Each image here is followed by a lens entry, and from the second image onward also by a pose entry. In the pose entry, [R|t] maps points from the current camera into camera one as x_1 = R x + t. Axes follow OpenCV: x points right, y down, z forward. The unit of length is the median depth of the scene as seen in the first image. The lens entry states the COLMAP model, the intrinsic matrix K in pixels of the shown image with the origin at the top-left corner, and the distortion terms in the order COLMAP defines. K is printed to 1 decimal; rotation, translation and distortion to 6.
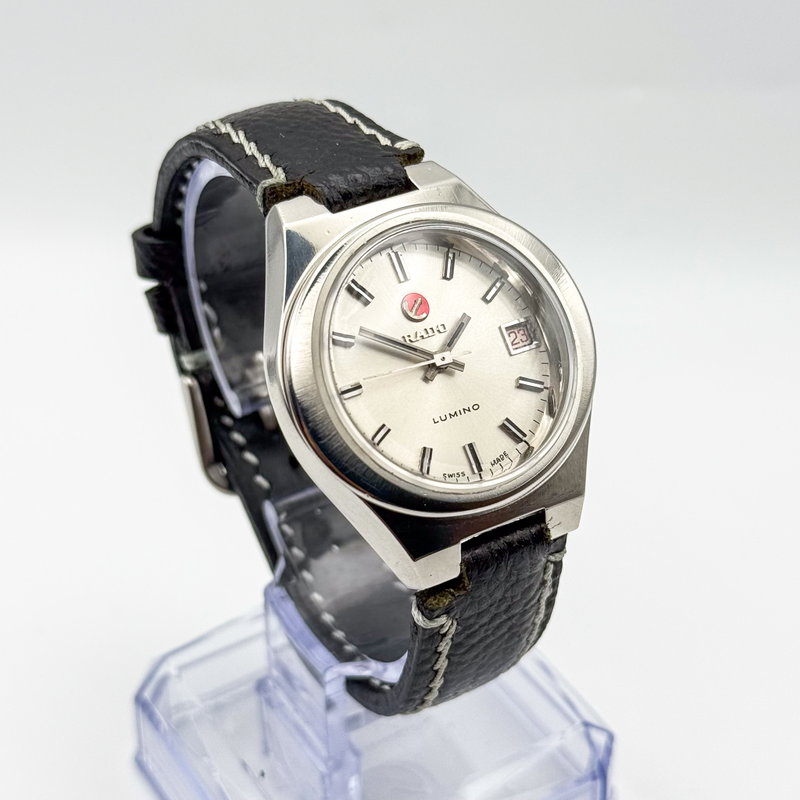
lens RADIAL K [[1709.1, 0, 400.1], [0, 1709.1, 403.5], [0, 0, 1]] dist [0.007681, 0.000000]
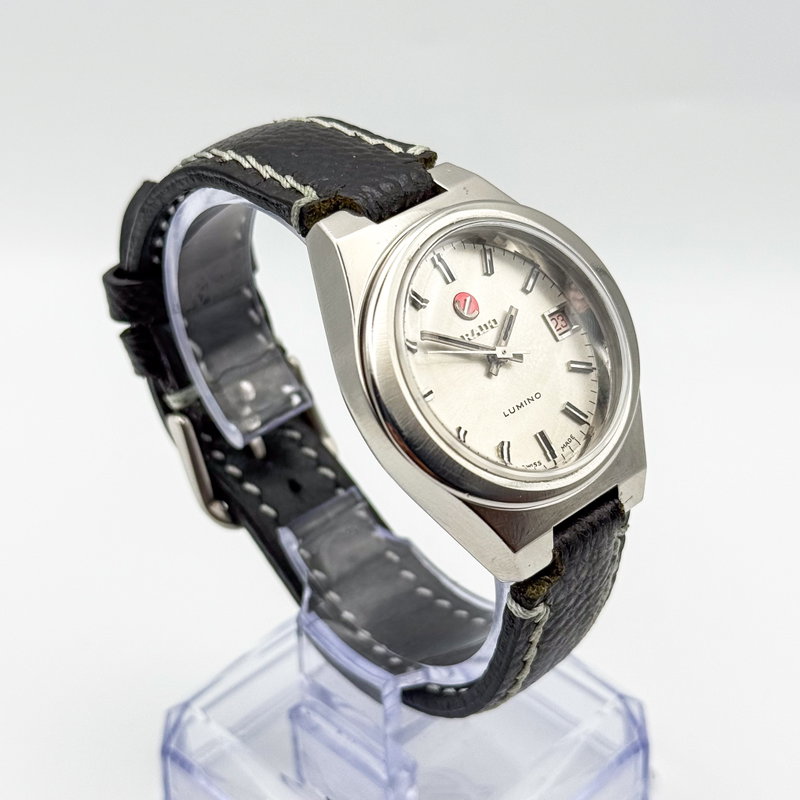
lens RADIAL K [[1709.1, 0, 399.4], [0, 1709.1, 396.2], [0, 0, 1]] dist [0.007681, 0.000000]
pose [[0.975617, -0.139128, 0.169747, -0.195840], [0.142311, 0.989799, -0.006670, -0.002406], [-0.167087, 0.030665, 0.985465, 0.012877]]
